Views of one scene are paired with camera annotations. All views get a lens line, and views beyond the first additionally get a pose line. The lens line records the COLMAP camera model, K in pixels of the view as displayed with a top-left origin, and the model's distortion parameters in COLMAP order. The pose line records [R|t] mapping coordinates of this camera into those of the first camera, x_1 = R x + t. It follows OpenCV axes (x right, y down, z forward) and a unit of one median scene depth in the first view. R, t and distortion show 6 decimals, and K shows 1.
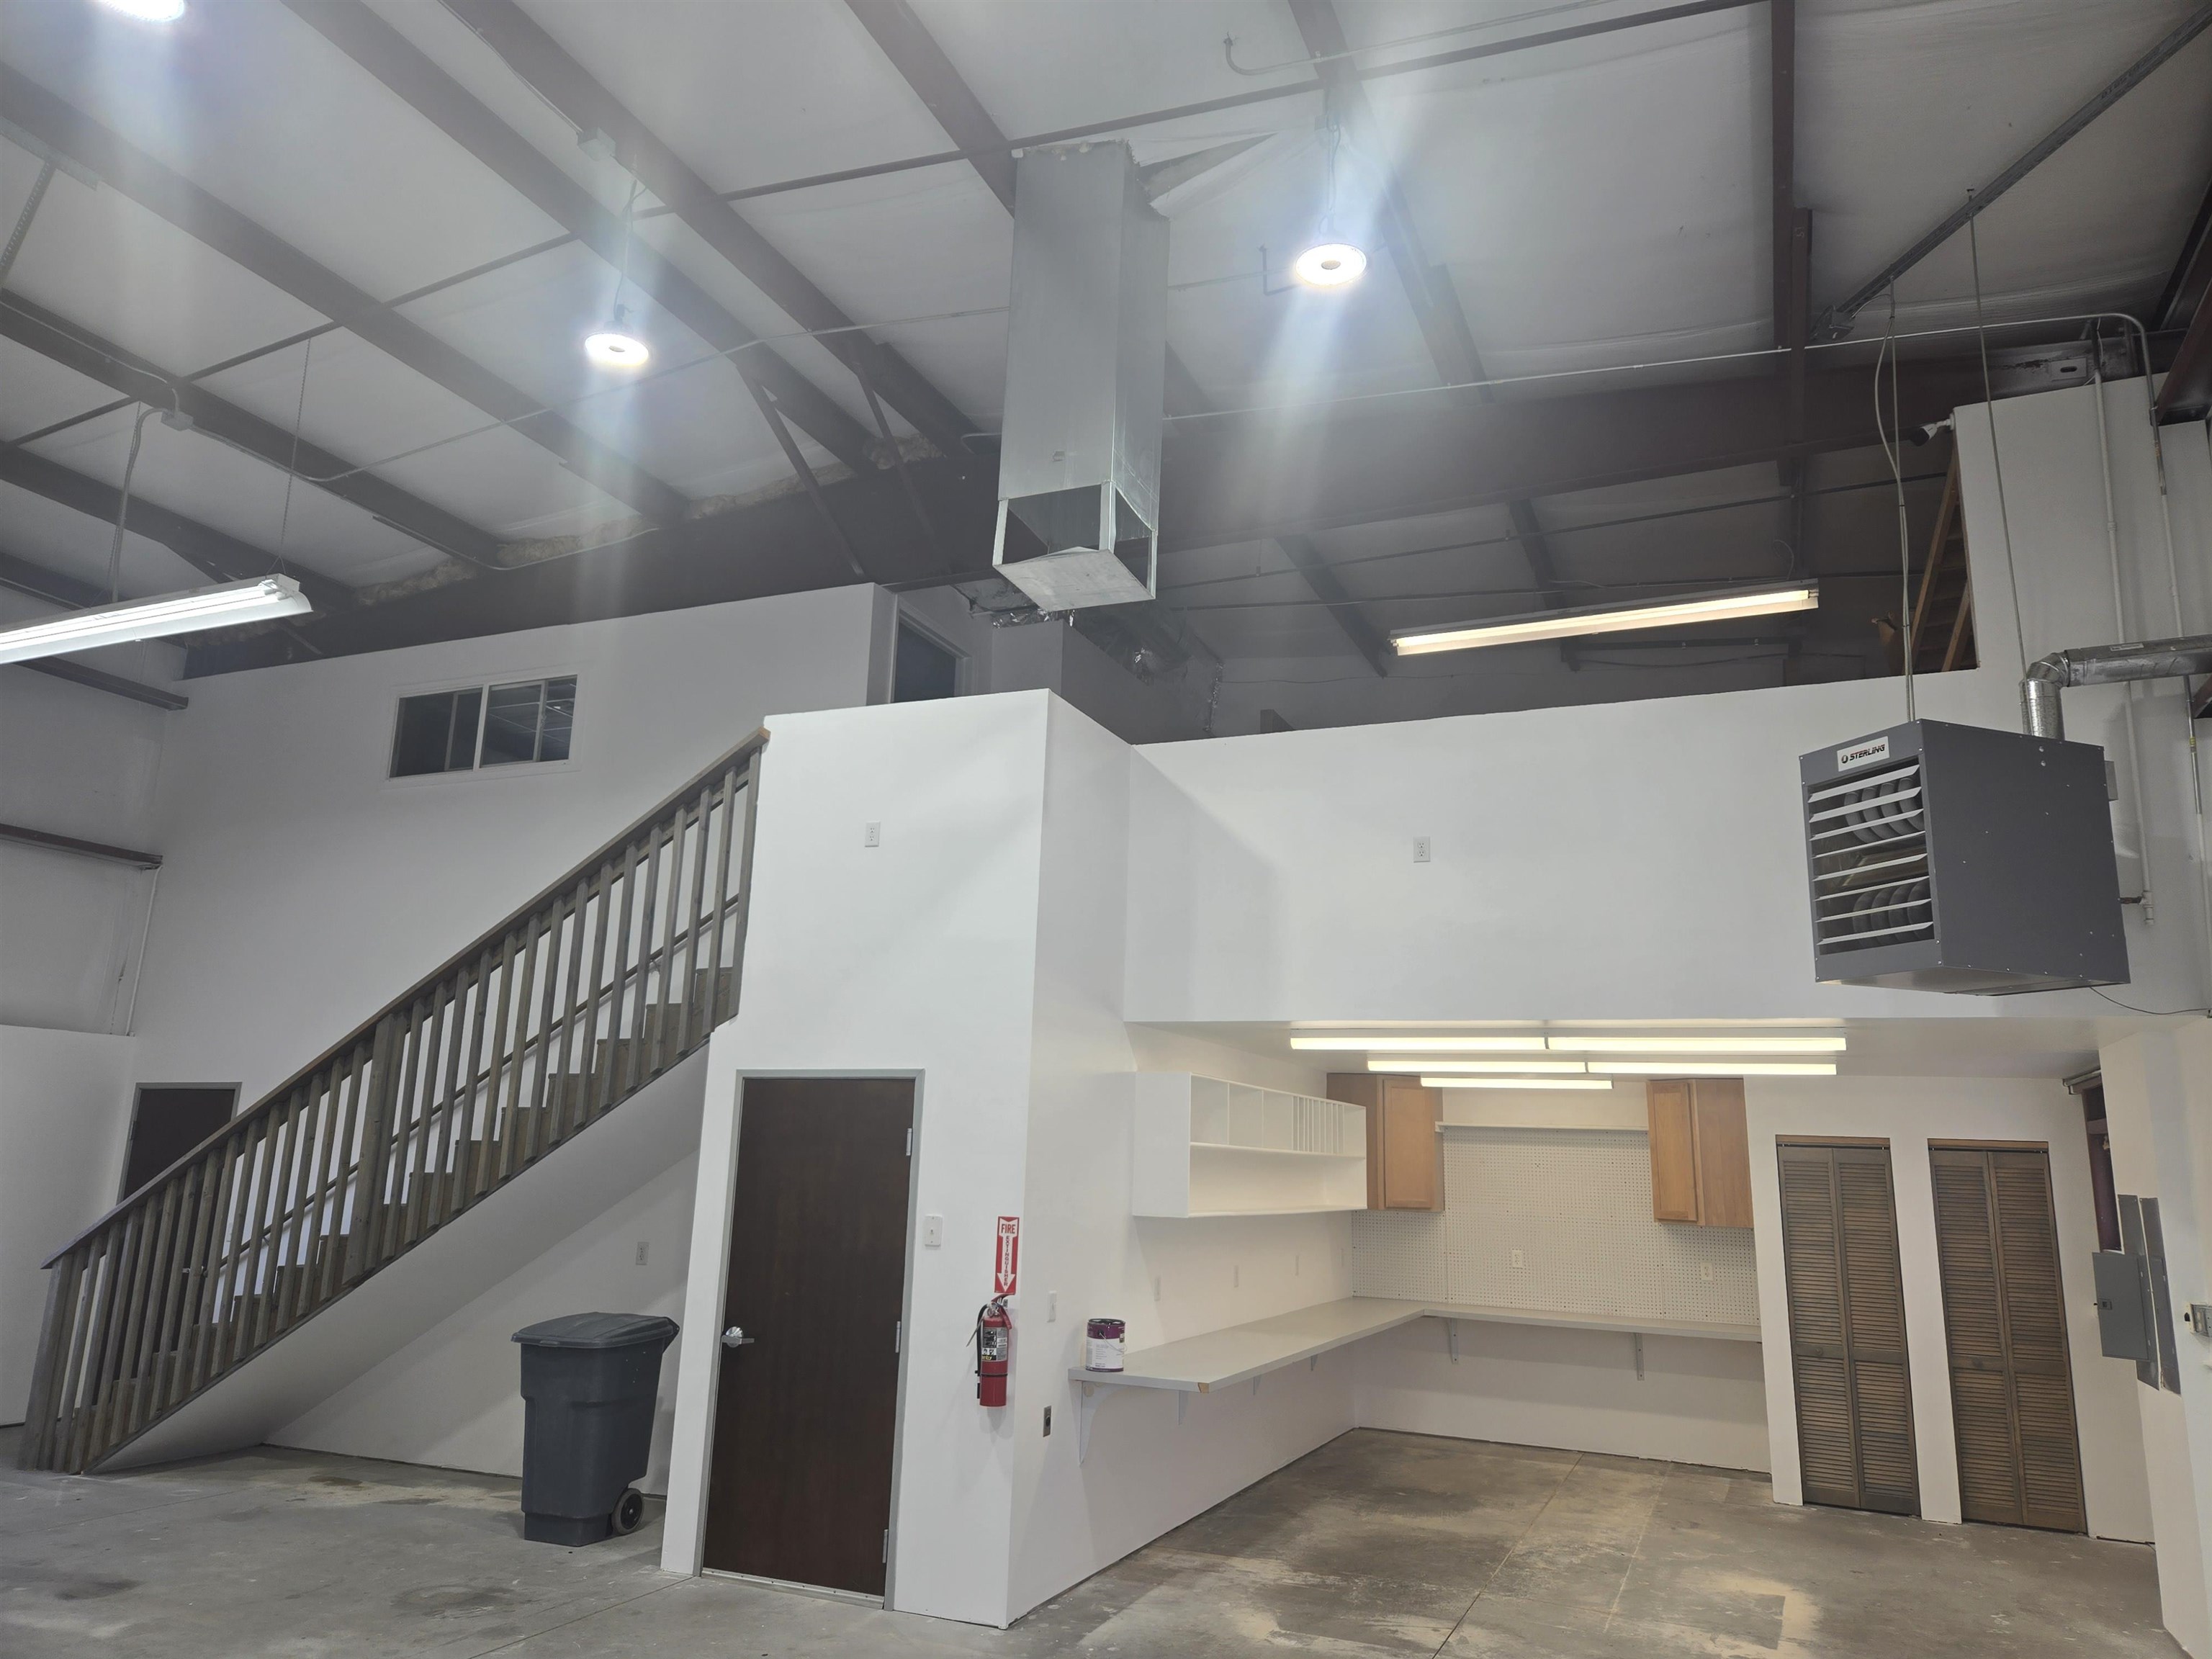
lens RADIAL K [[1494.4, 0, 1097.9], [0, 1494.4, 834.3], [0, 0, 1]] dist [0.066681, -0.050670]
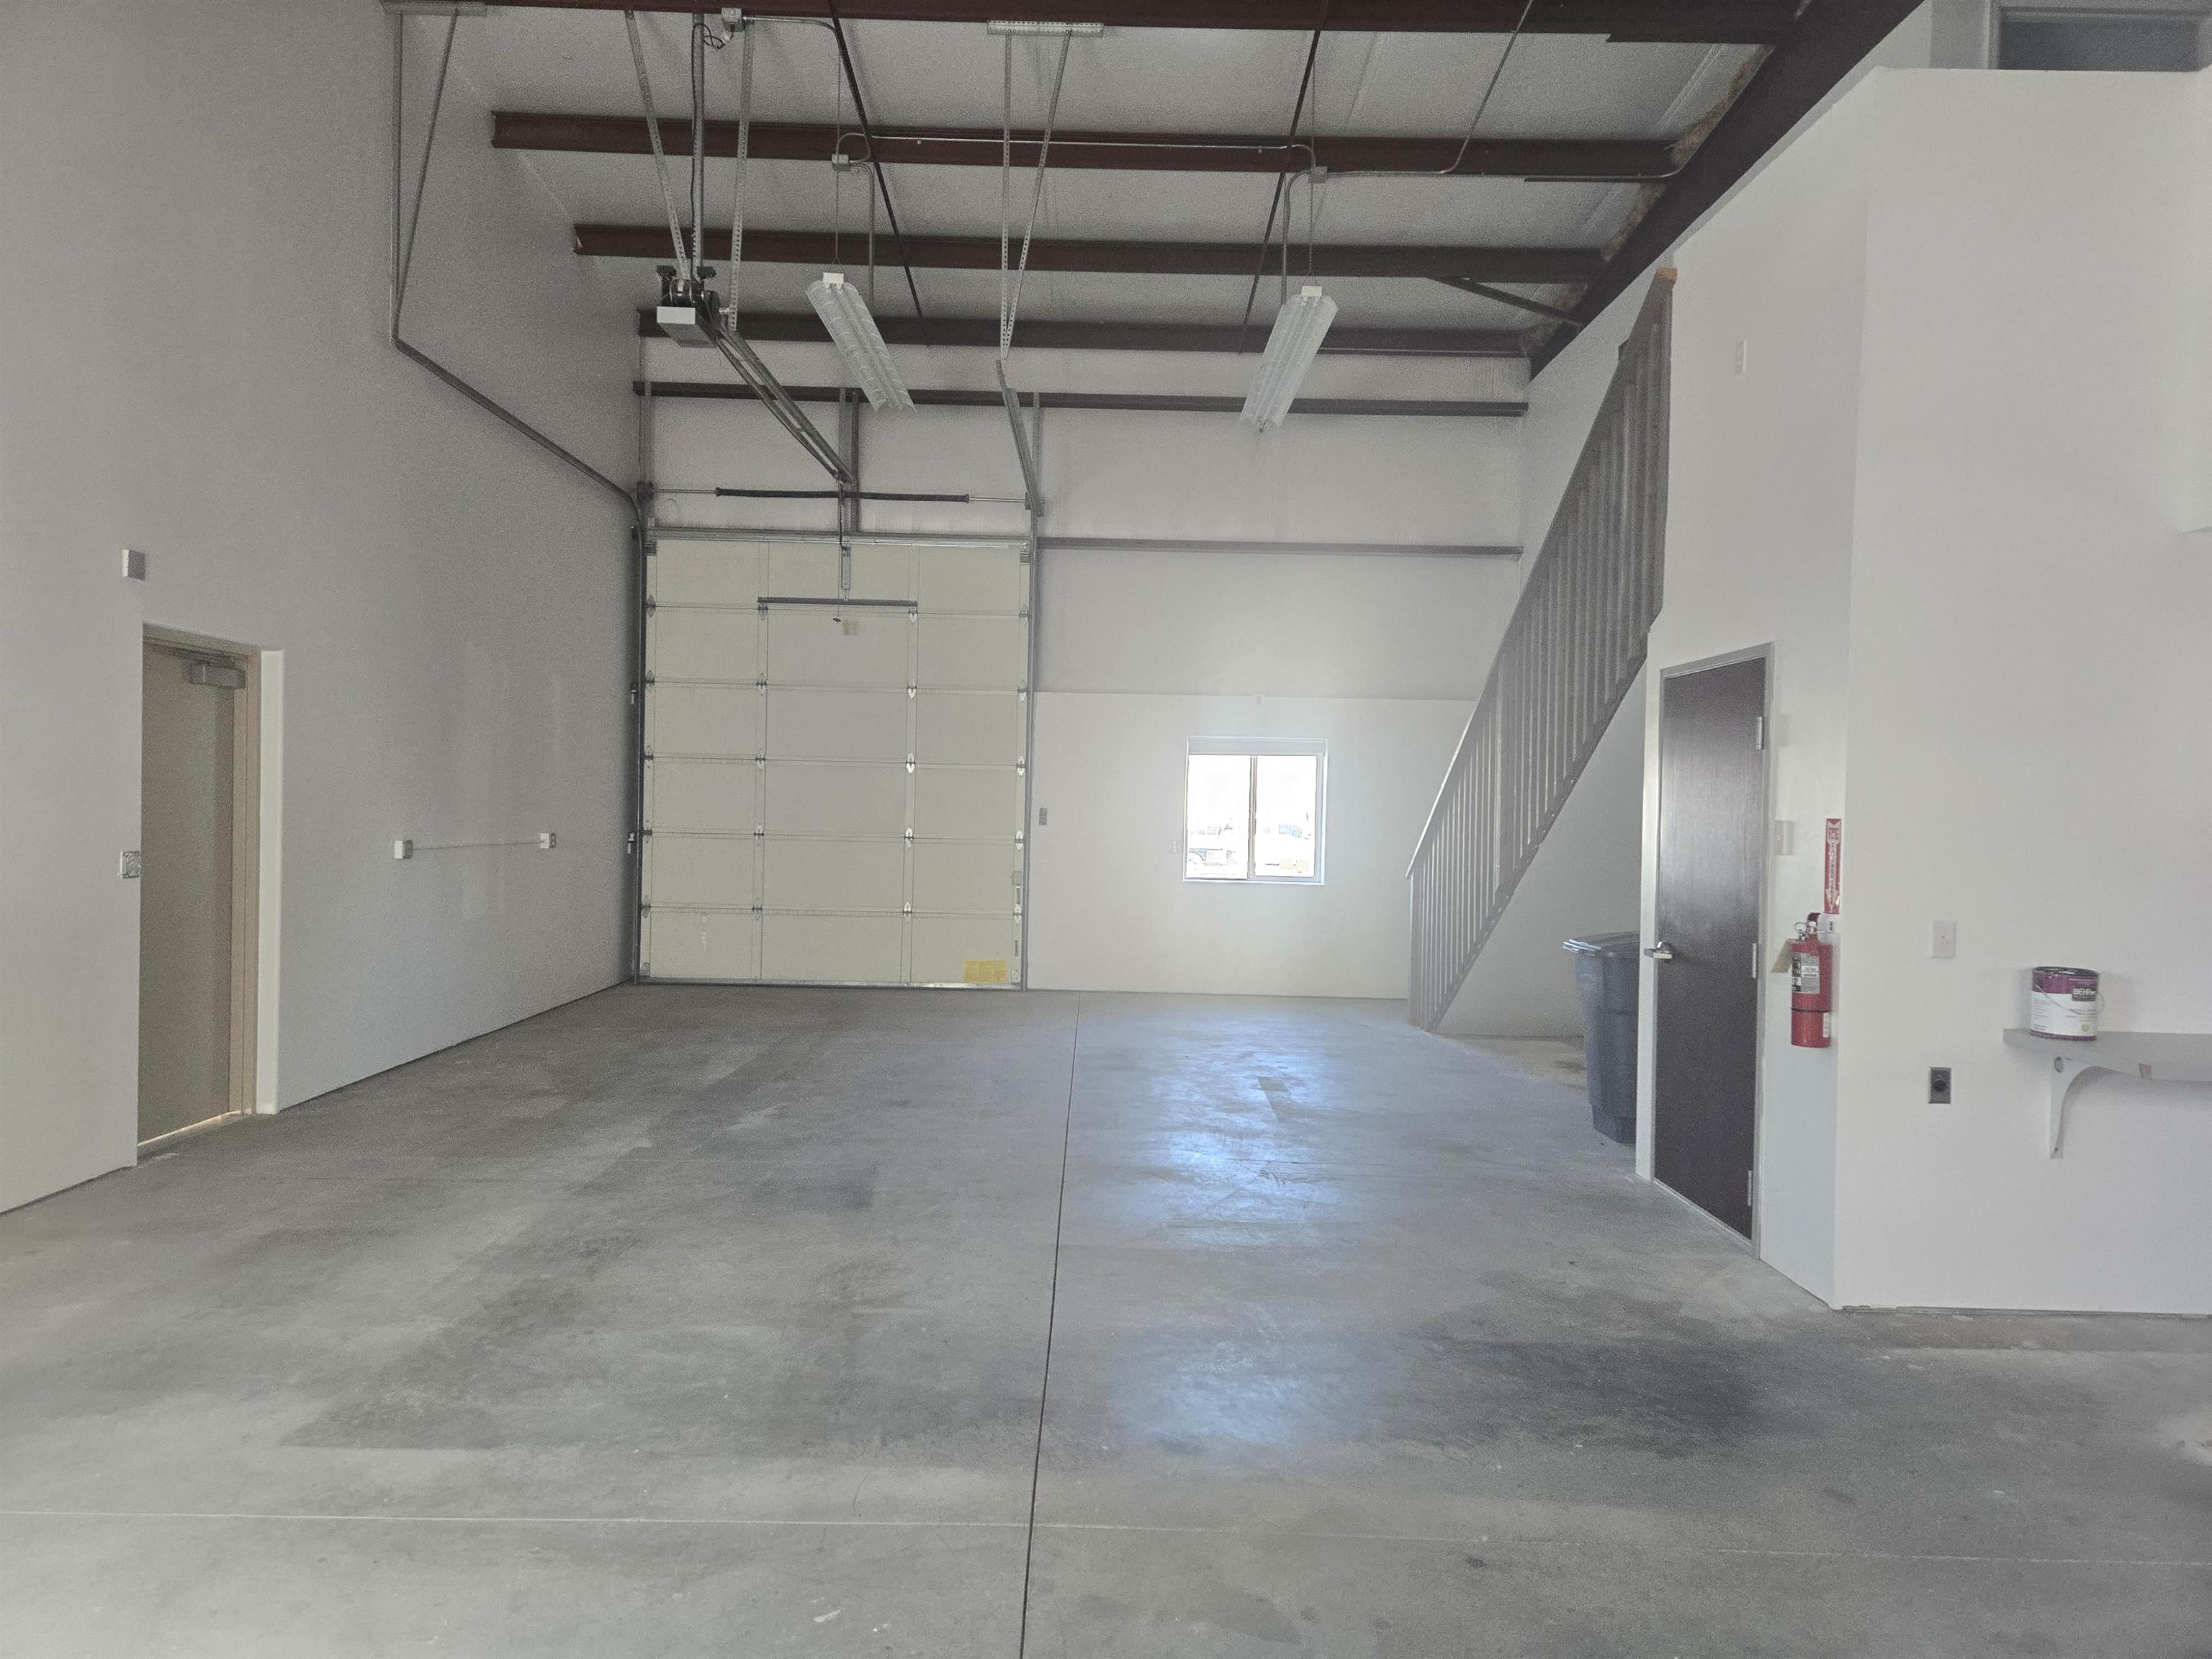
lens RADIAL K [[1494.4, 0, 1110.5], [0, 1494.4, 823.7], [0, 0, 1]] dist [0.066681, -0.050670]
pose [[0.406055, -0.008007, -0.913814, 0.389605], [0.181723, 0.980699, 0.072156, 0.105811], [0.895598, -0.195361, 0.399673, 0.282881]]
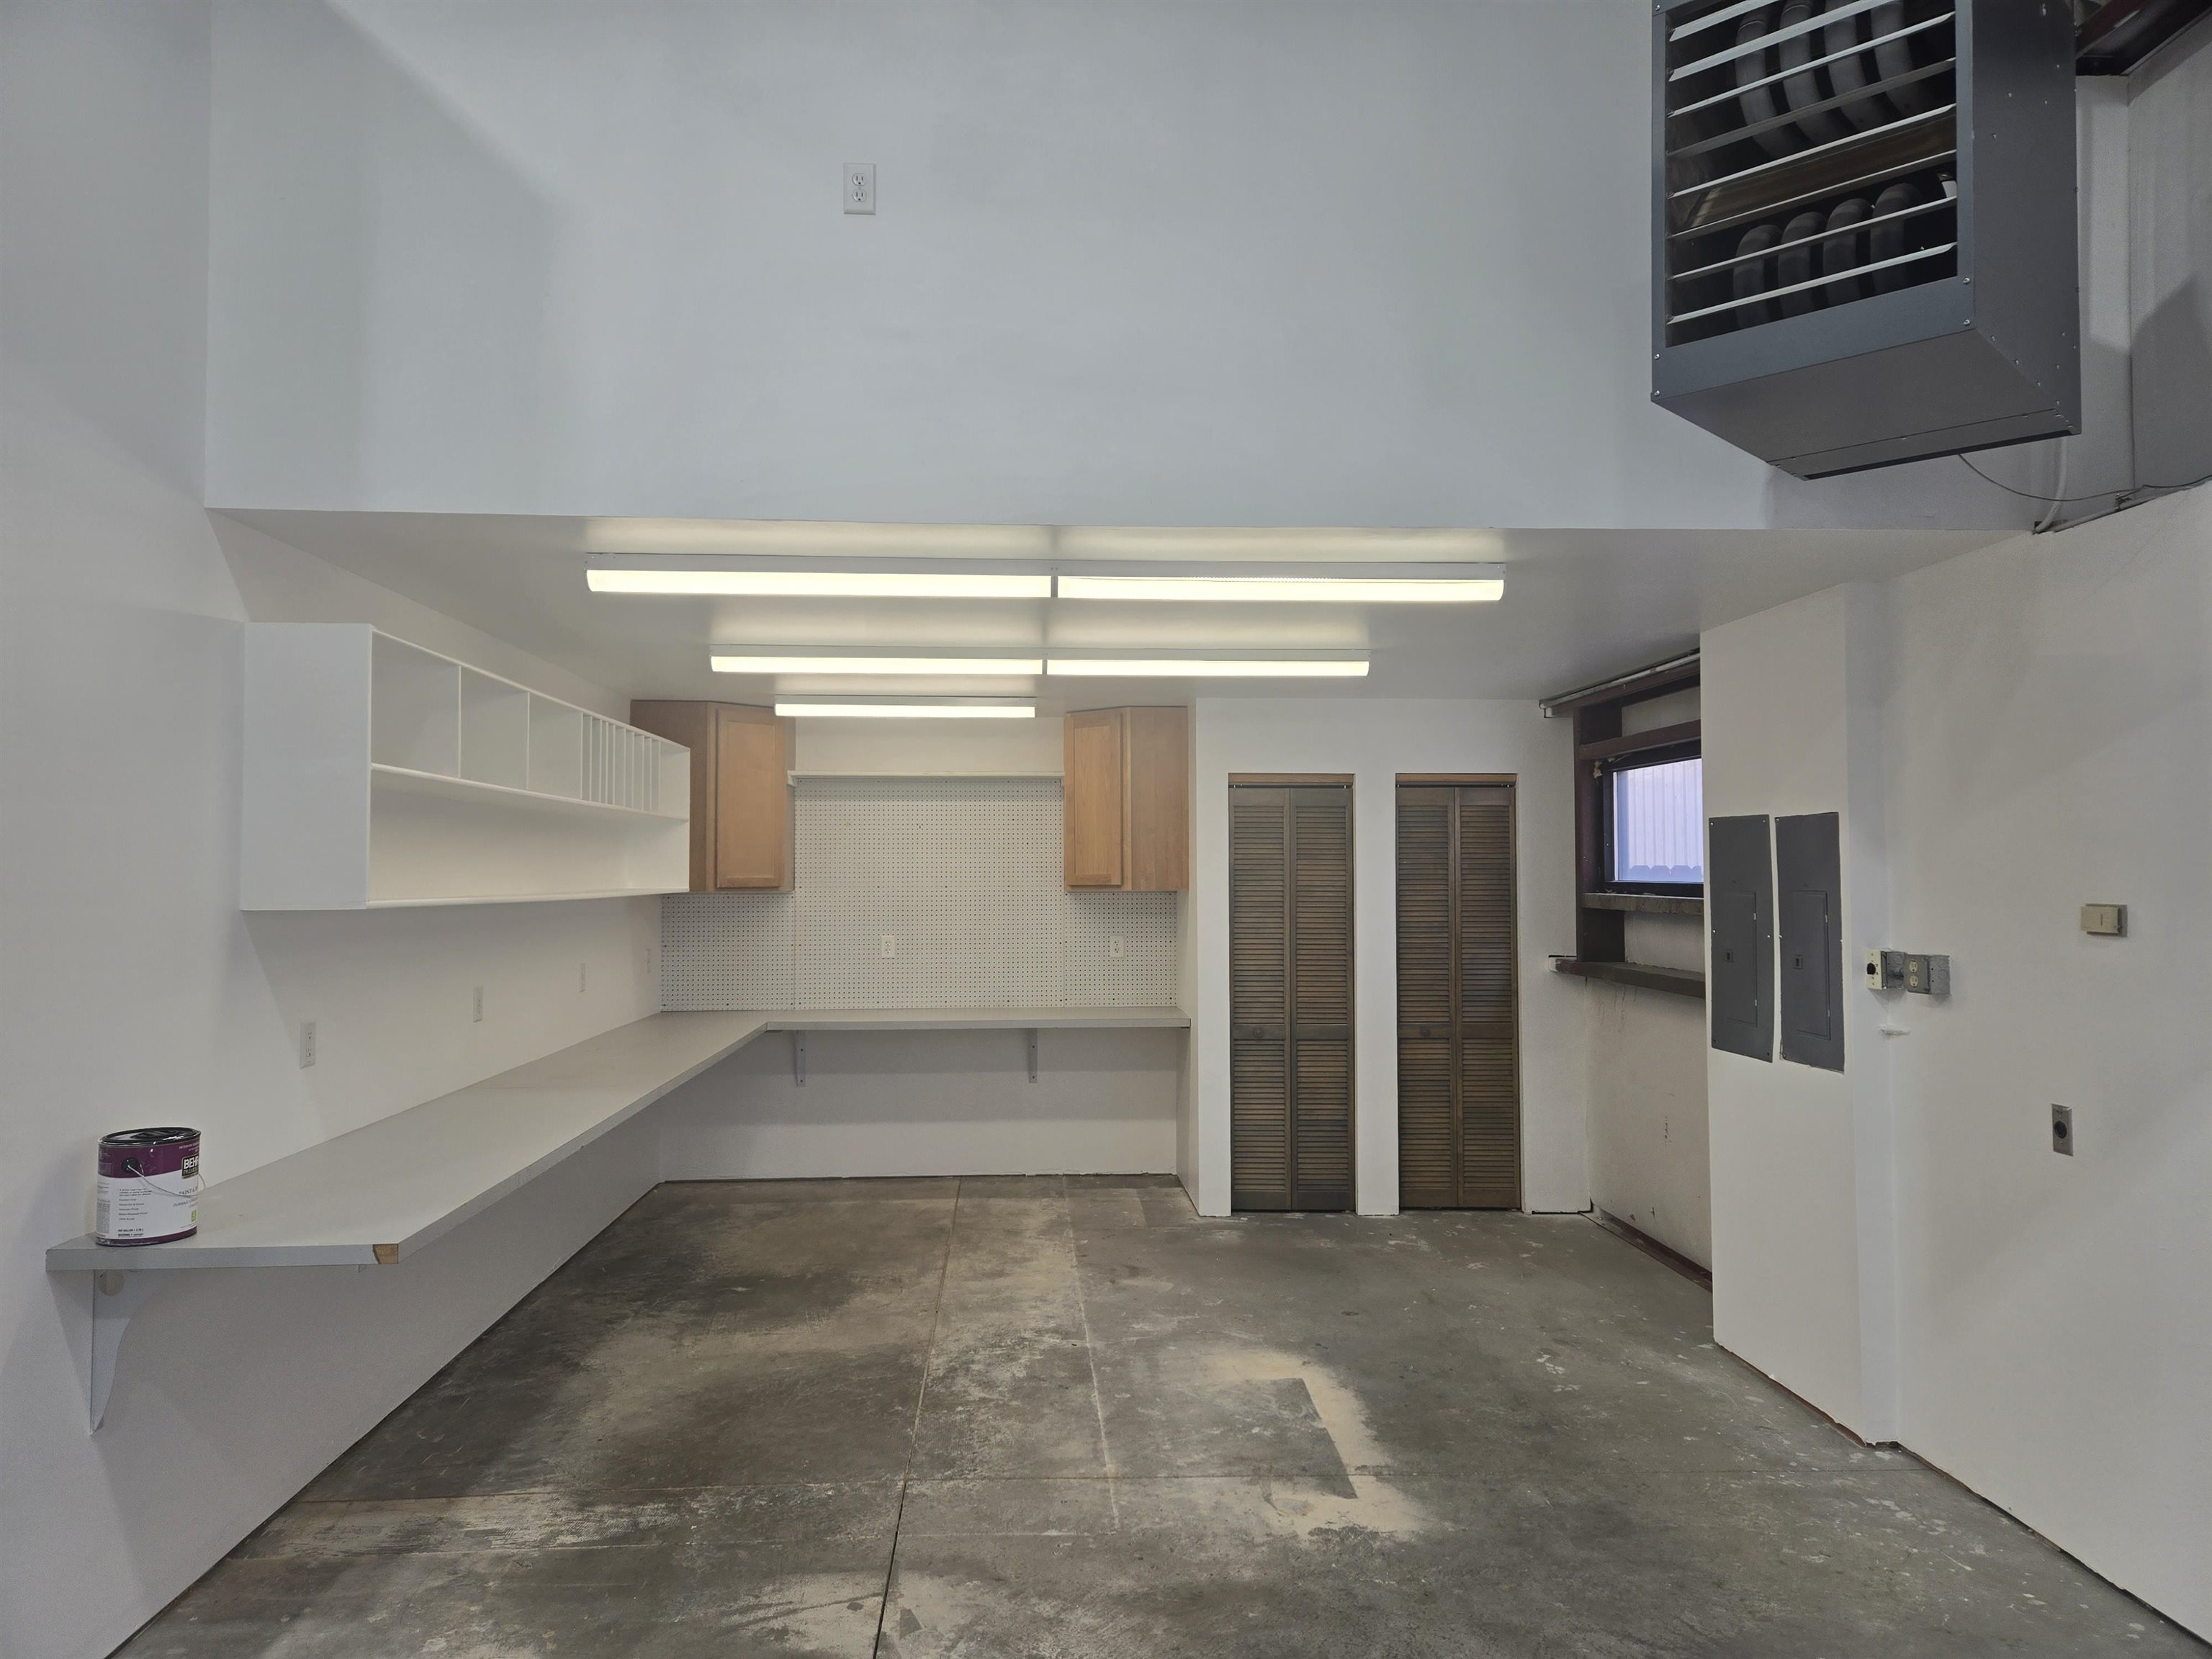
lens RADIAL K [[1494.4, 0, 1112.7], [0, 1494.4, 829.9], [0, 0, 1]] dist [0.066681, -0.050670]
pose [[0.887758, -0.019431, 0.459899, 0.044578], [-0.070111, 0.981744, 0.176816, 0.110345], [-0.454939, -0.189215, 0.870189, 0.406052]]
